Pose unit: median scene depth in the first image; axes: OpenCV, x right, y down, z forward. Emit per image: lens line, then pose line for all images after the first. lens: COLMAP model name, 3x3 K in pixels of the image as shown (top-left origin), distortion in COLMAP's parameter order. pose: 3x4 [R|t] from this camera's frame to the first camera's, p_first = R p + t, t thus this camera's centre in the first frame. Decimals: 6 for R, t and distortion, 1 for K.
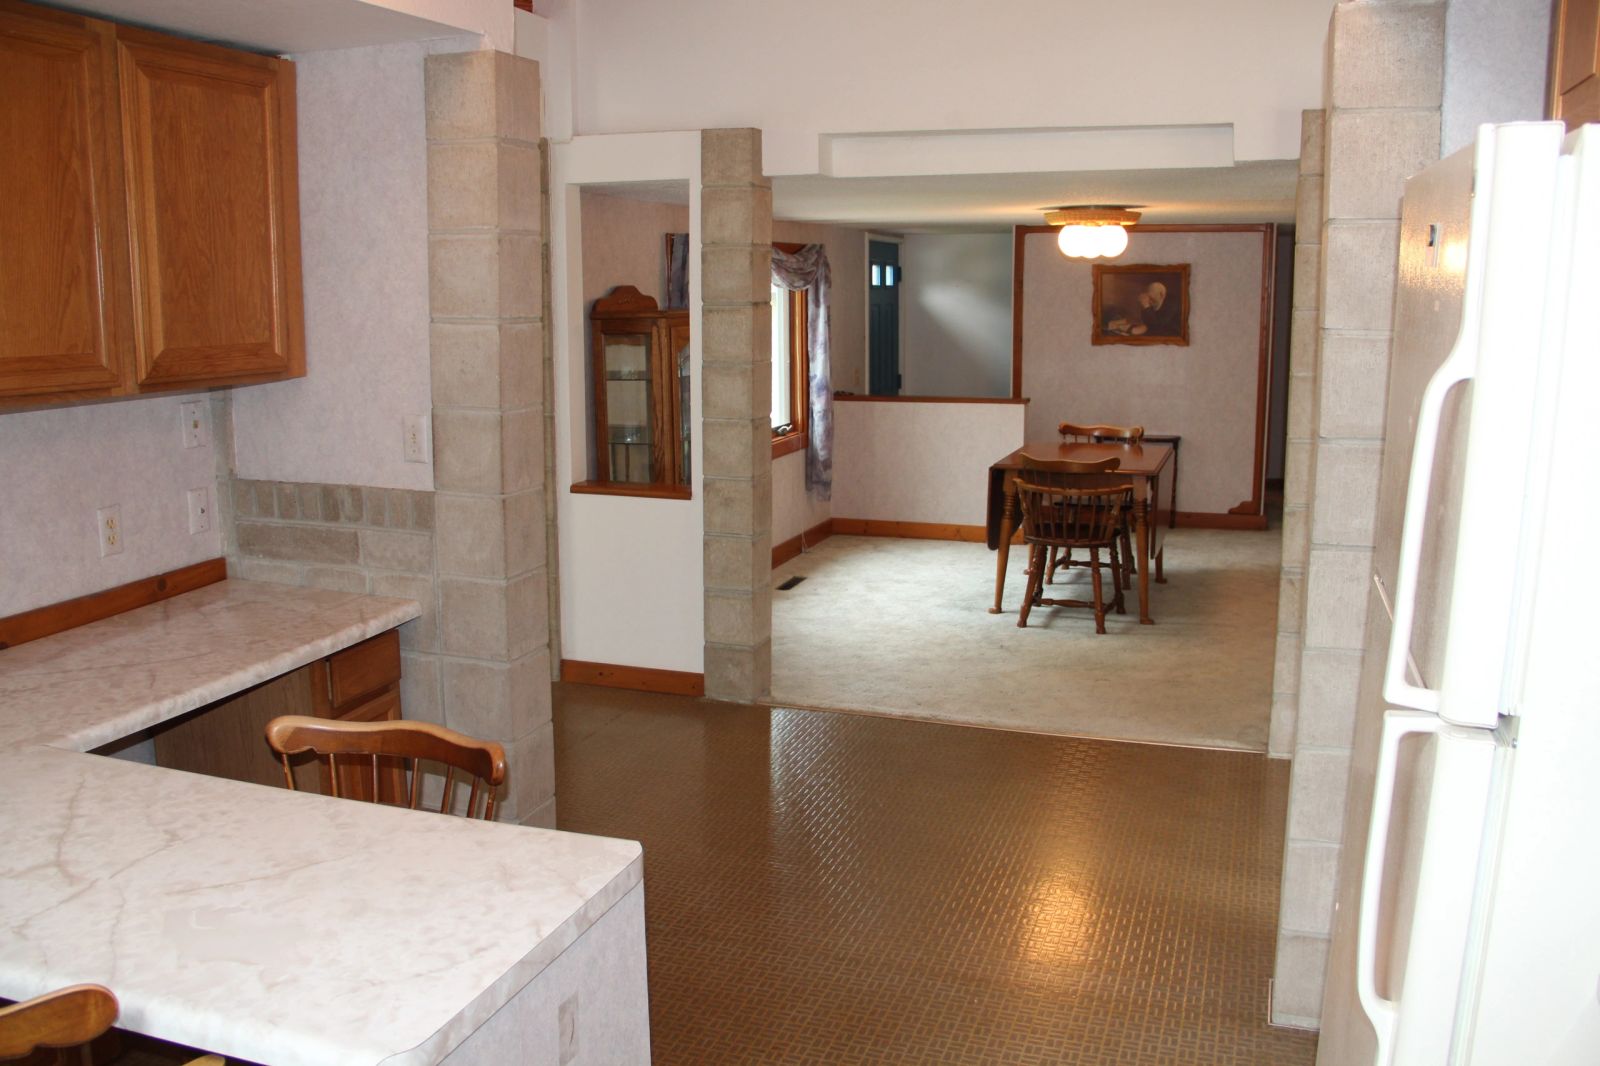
lens RADIAL K [[1367.7, 0, 798.7], [0, 1367.7, 534.9], [0, 0, 1]] dist [-0.155969, 0.081535]
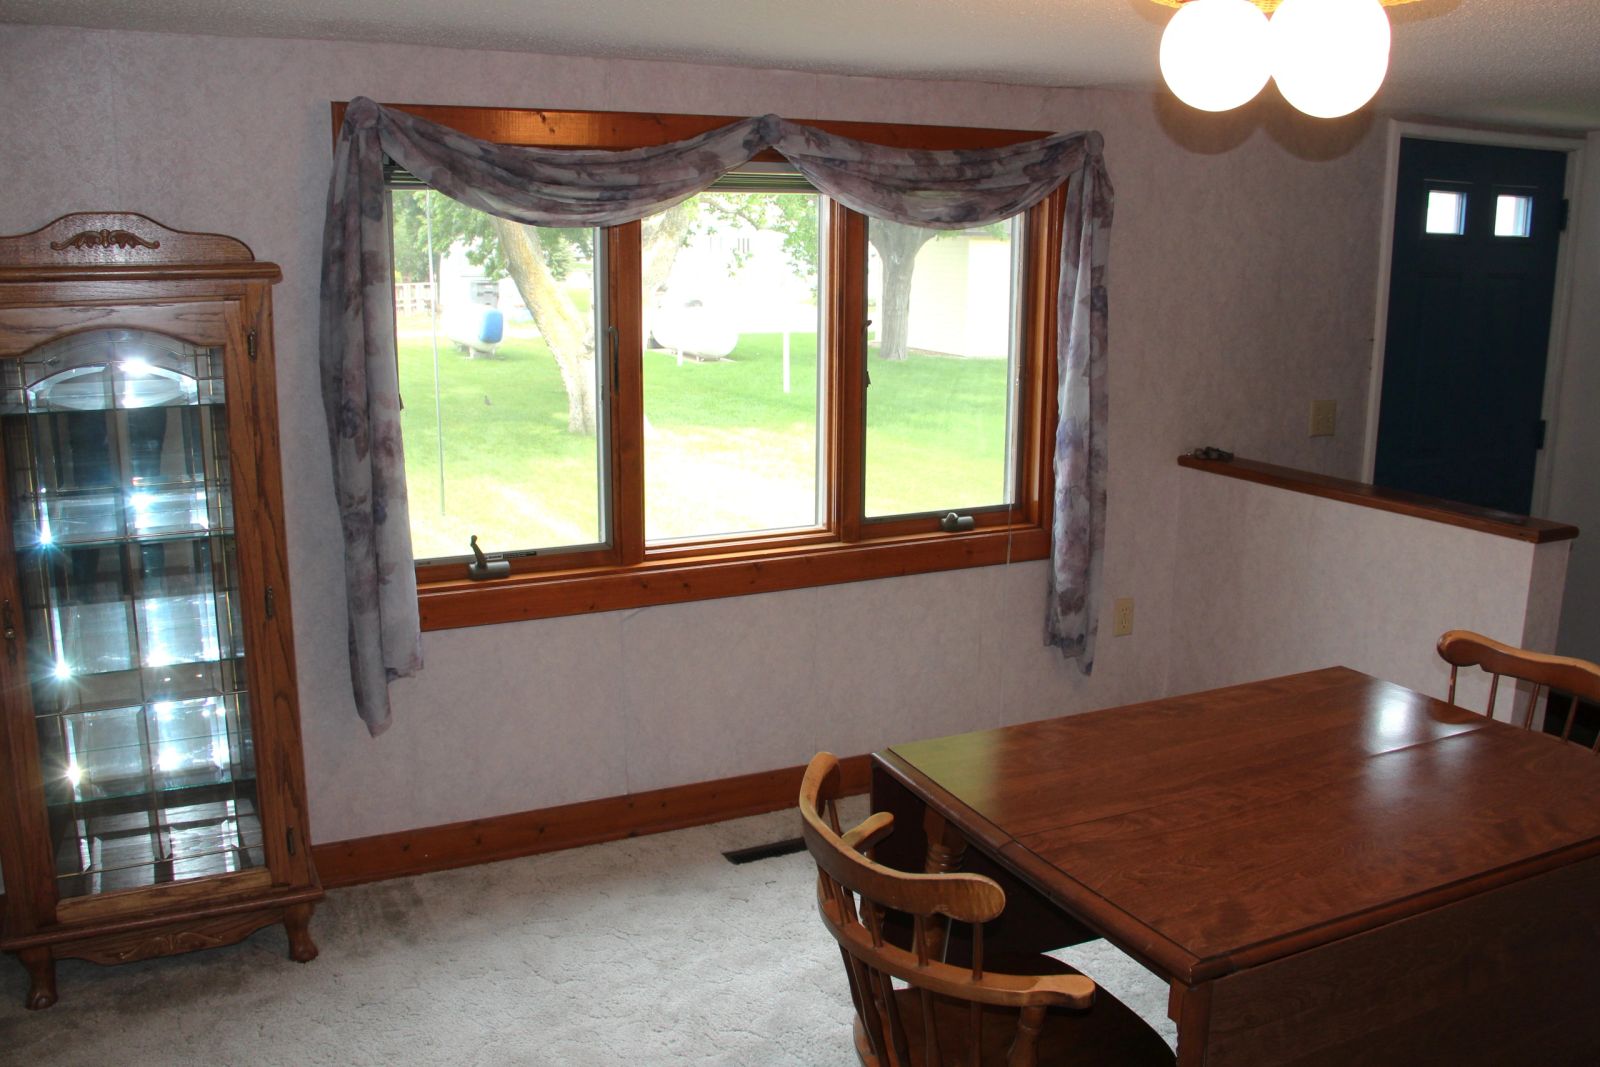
lens RADIAL K [[1367.7, 0, 804.7], [0, 1367.7, 536.1], [0, 0, 1]] dist [-0.155969, 0.081535]
pose [[0.703584, 0.155069, -0.693486, 0.278673], [-0.133418, 0.987372, 0.085423, -0.101737], [0.697975, 0.032421, 0.715388, 0.597216]]
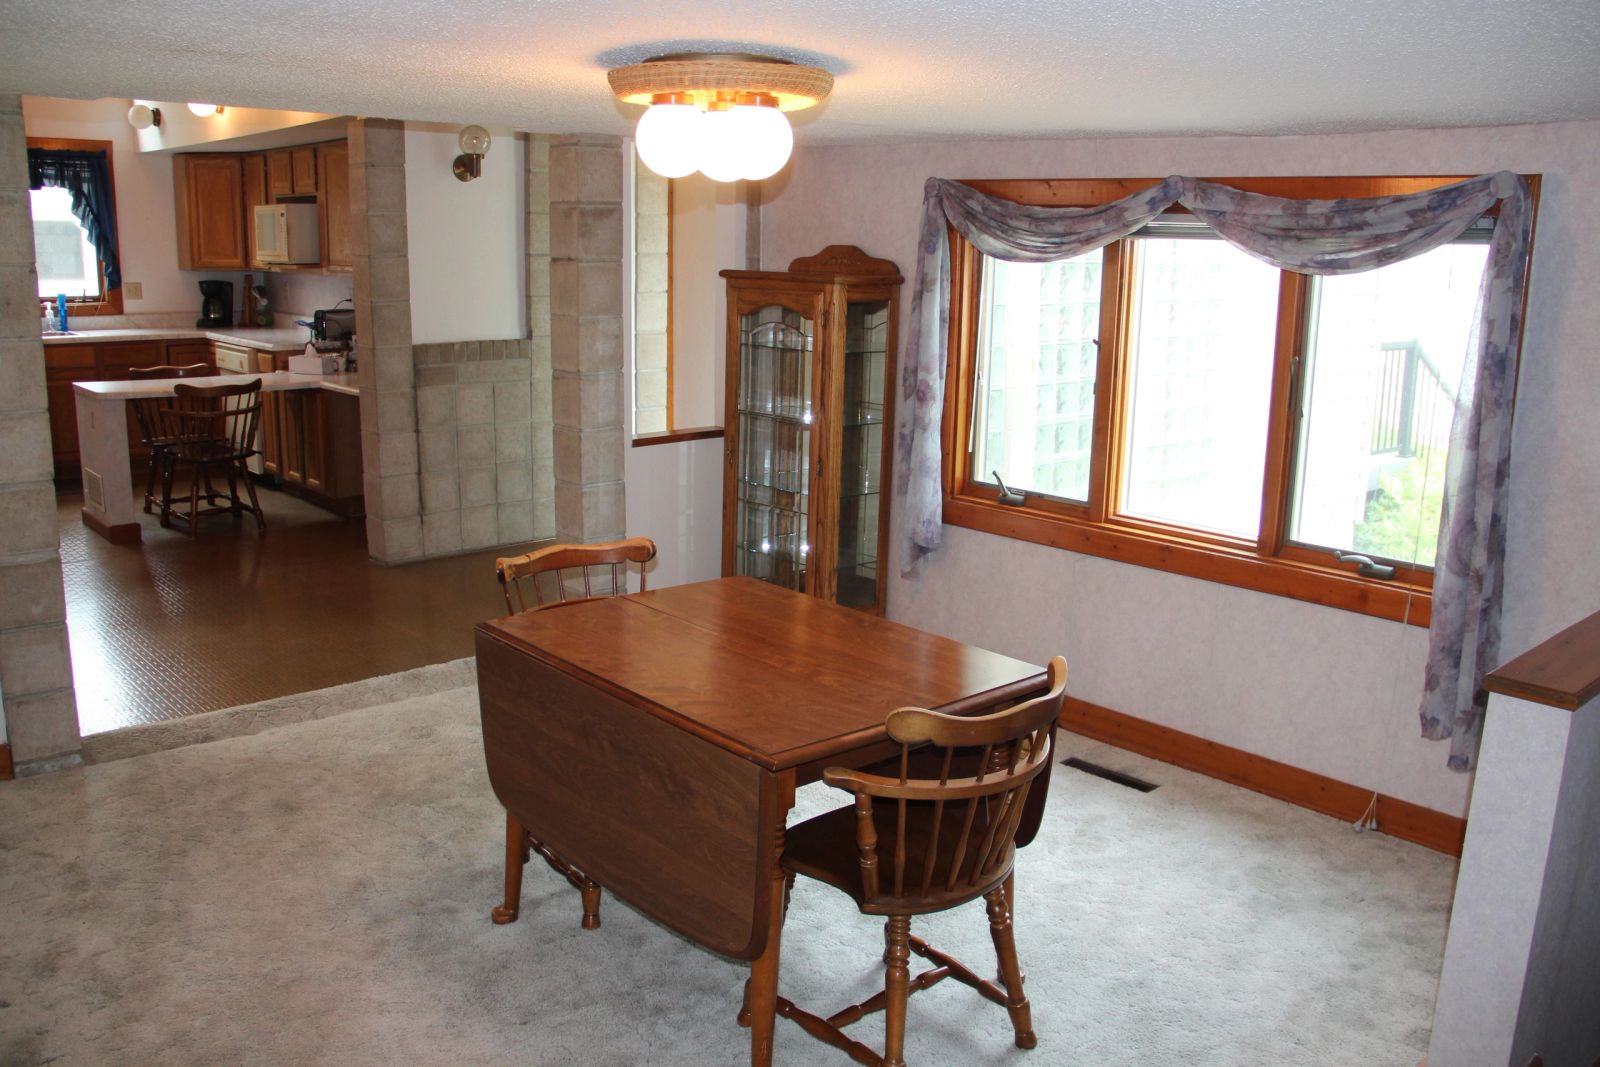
lens RADIAL K [[1367.7, 0, 857.9], [0, 1367.7, 552.9], [0, 0, 1]] dist [-0.155969, 0.081535]
pose [[-0.467780, 0.183336, -0.864621, 0.423754], [-0.181975, 0.937313, 0.297203, -0.163737], [0.864909, 0.296365, -0.405093, 0.904520]]
